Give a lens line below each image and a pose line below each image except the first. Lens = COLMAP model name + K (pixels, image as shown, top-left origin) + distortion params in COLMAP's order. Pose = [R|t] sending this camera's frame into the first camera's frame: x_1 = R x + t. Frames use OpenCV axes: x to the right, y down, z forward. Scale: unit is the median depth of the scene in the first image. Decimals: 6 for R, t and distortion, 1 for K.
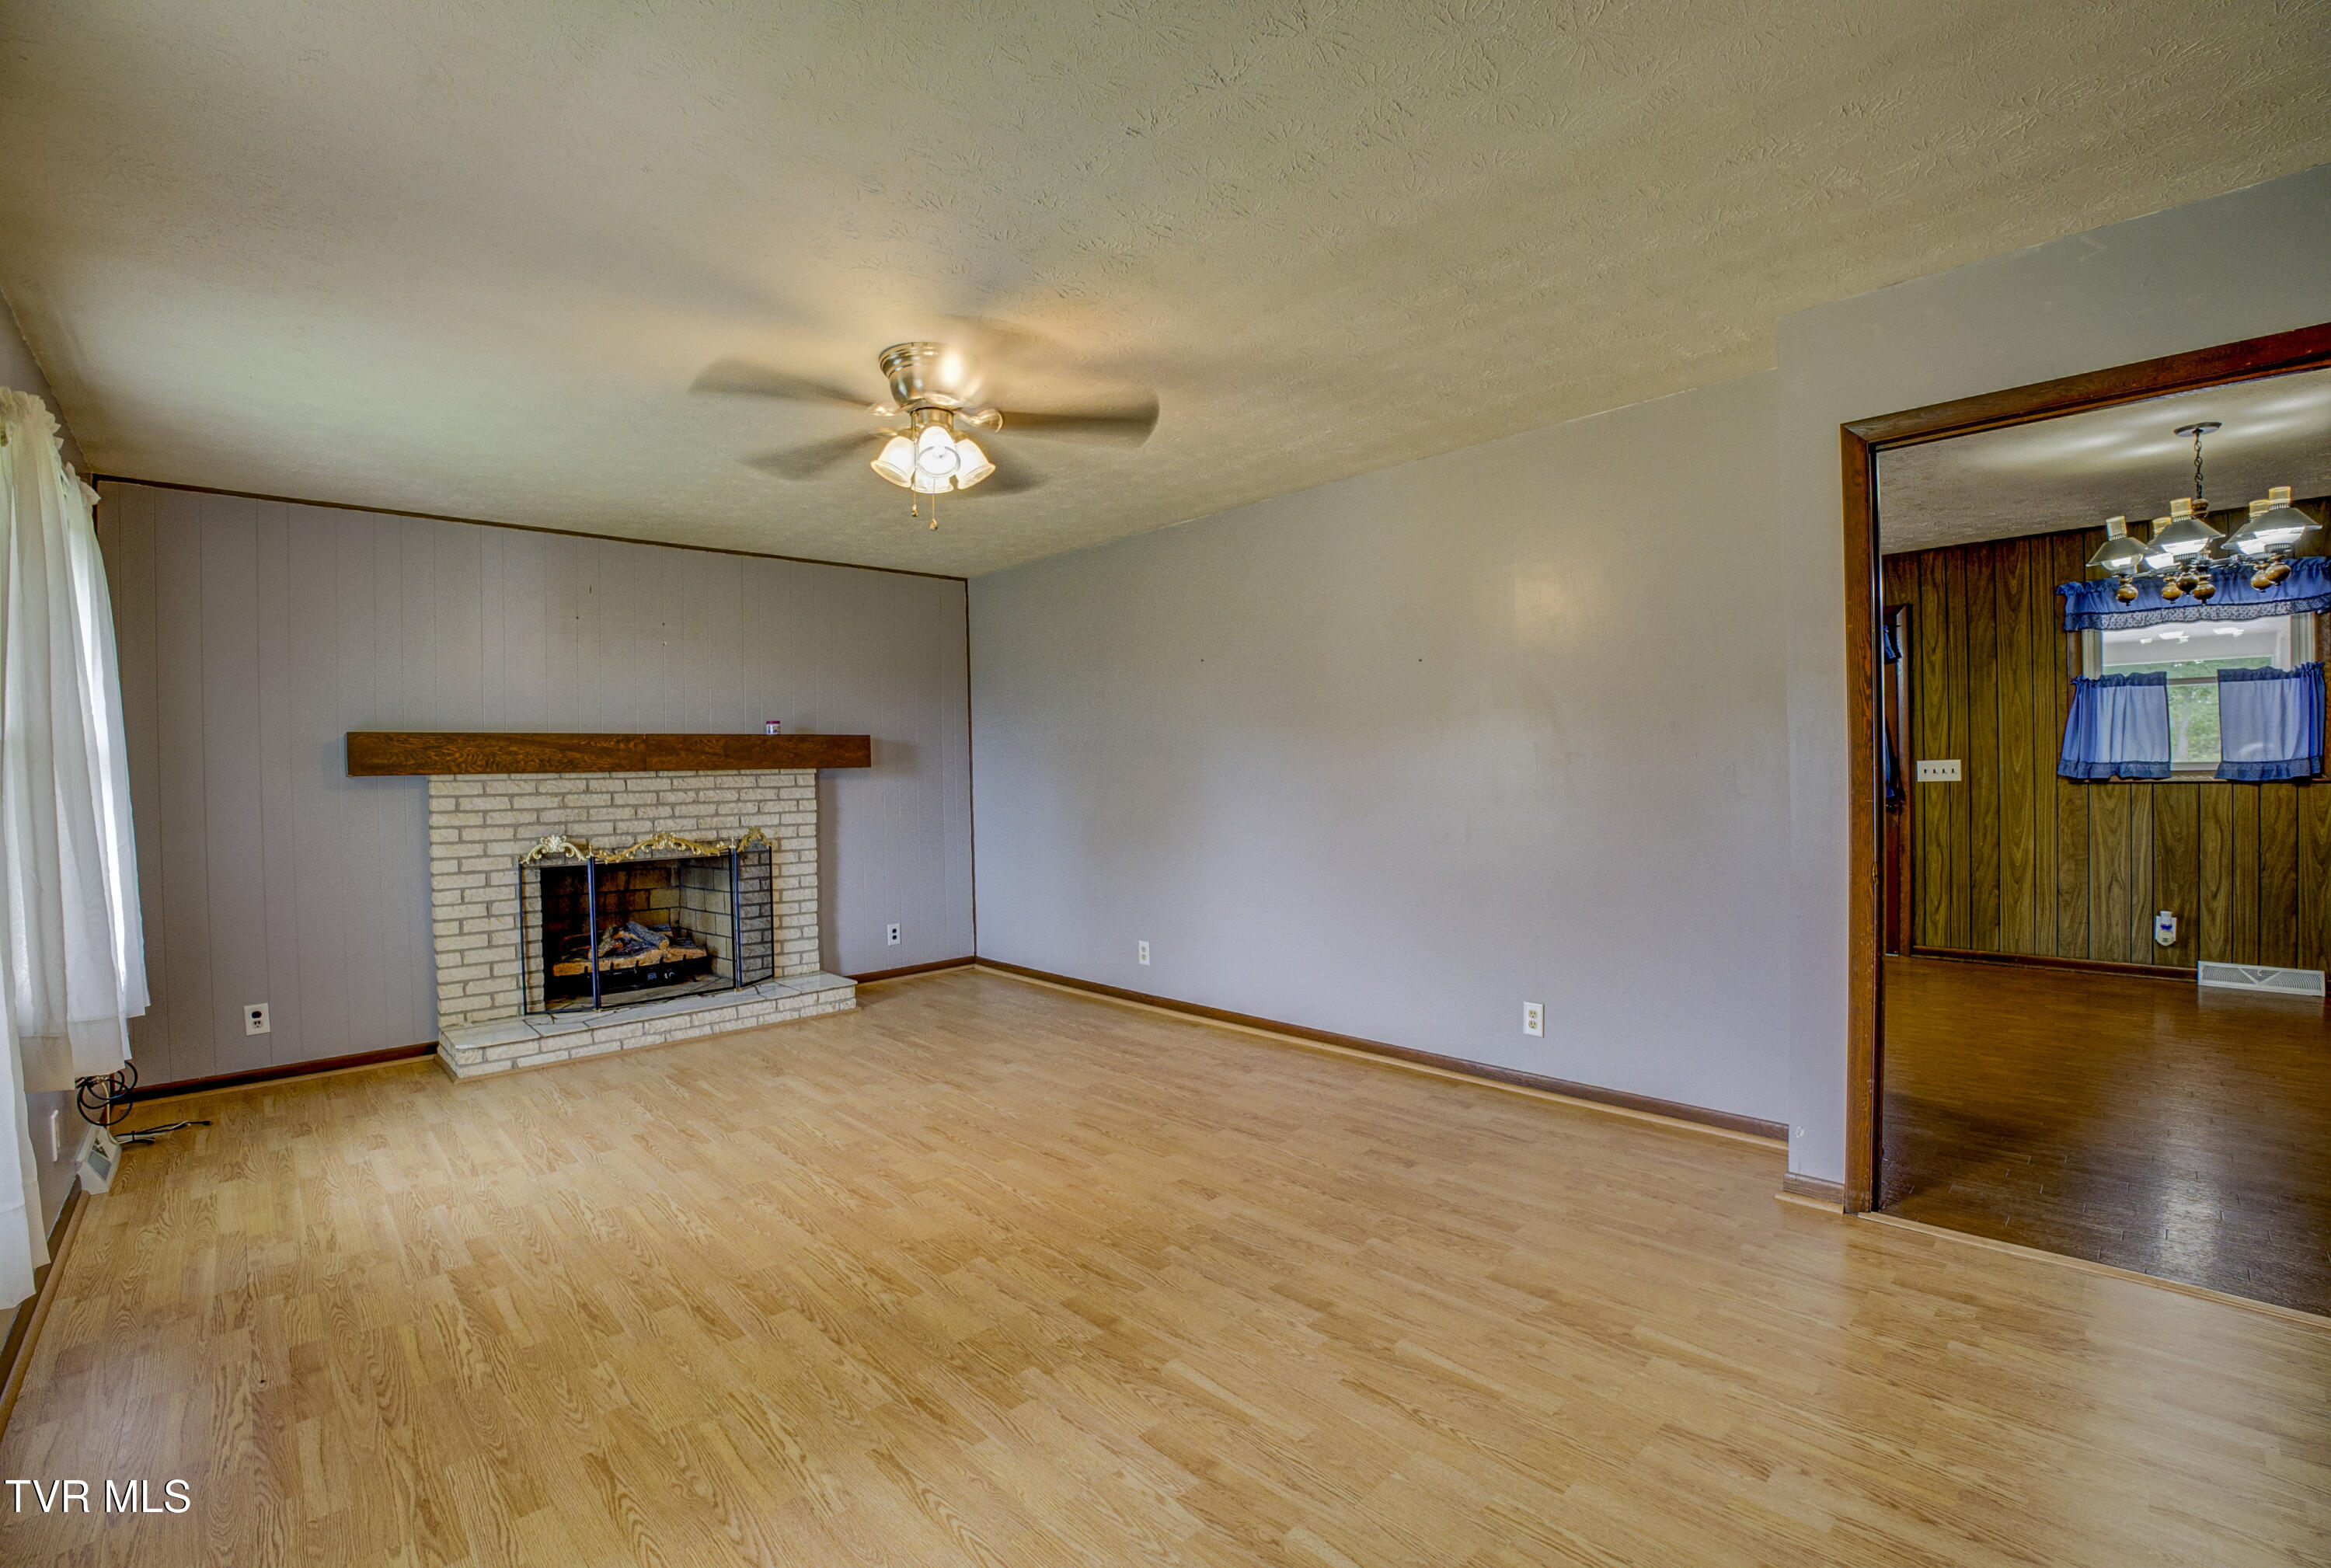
lens RADIAL K [[1020.7, 0, 1172.0], [0, 1020.7, 784.1], [0, 0, 1]] dist [-0.066628, 0.013386]
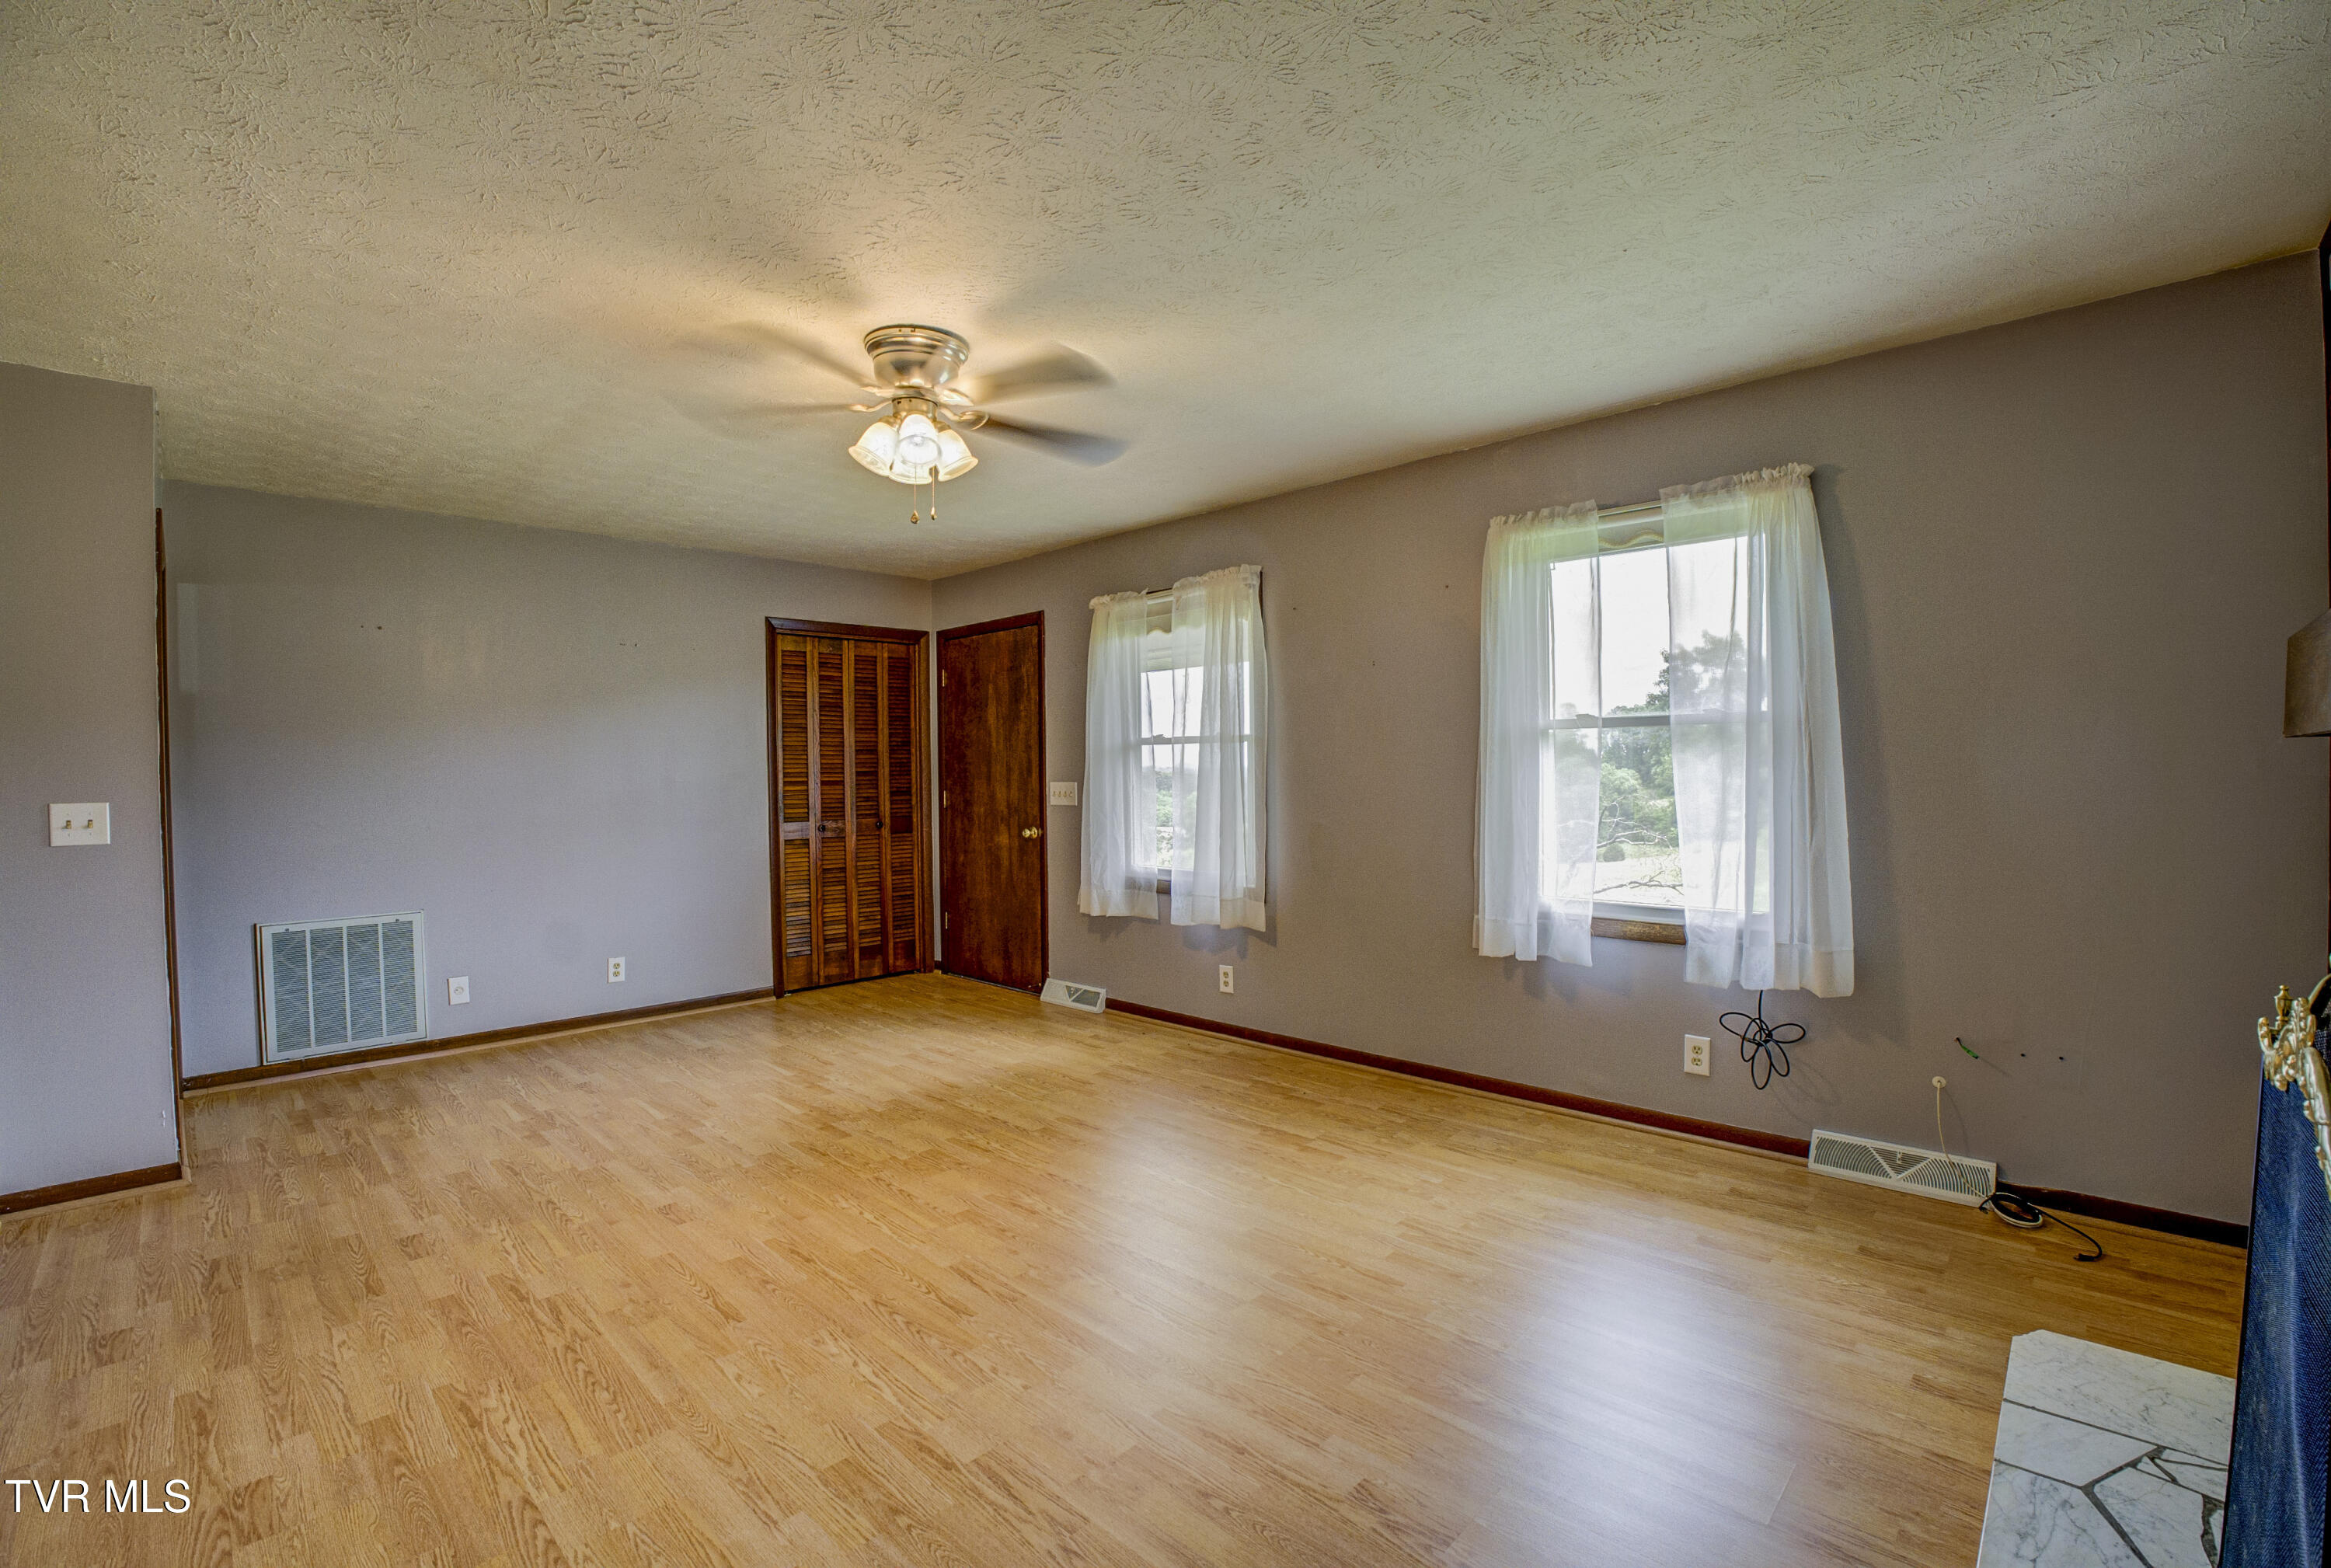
lens RADIAL K [[1020.7, 0, 1172.0], [0, 1020.7, 784.1], [0, 0, 1]] dist [-0.066628, 0.013386]
pose [[-0.998775, 0.034488, -0.035473, -0.297585], [0.033660, 0.999153, 0.023677, -0.011880], [0.036260, 0.022454, -0.999090, 1.348691]]
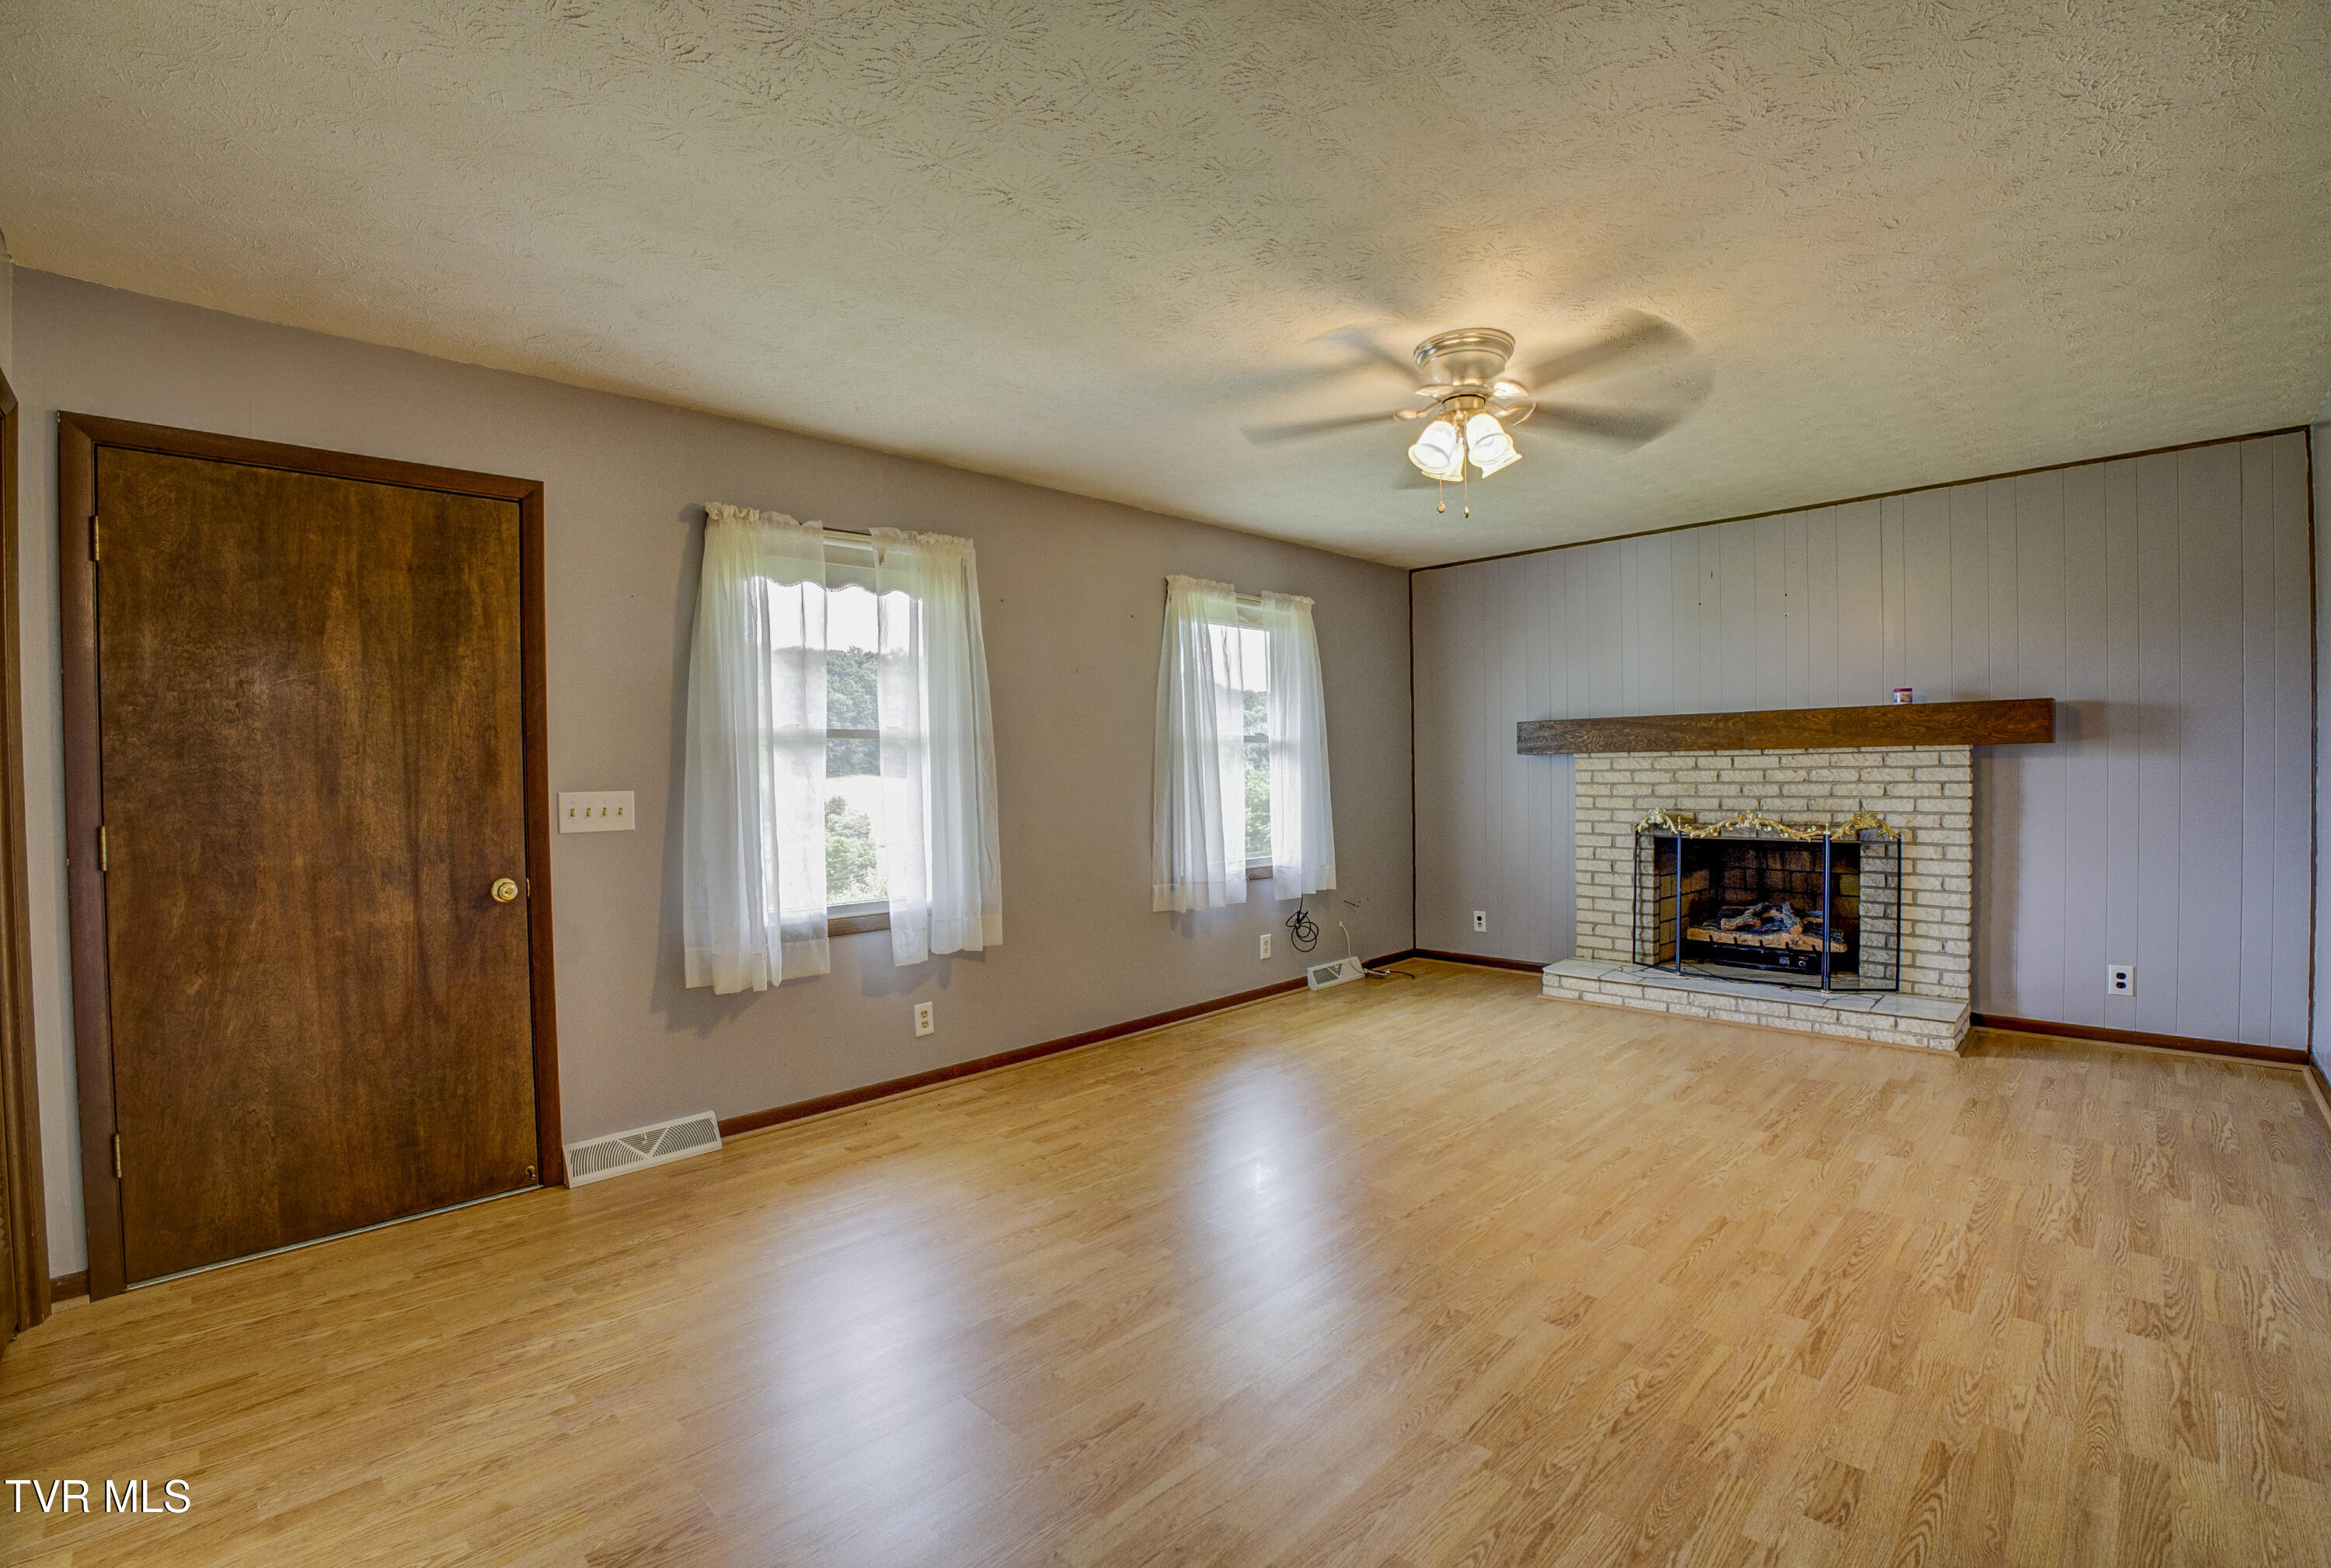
lens RADIAL K [[1020.7, 0, 1172.0], [0, 1020.7, 784.1], [0, 0, 1]] dist [-0.066628, 0.013386]
pose [[0.022114, 0.035235, -0.999134, 0.520333], [0.004173, 0.999367, 0.035335, -0.017715], [0.999747, -0.004951, 0.021953, 0.468918]]
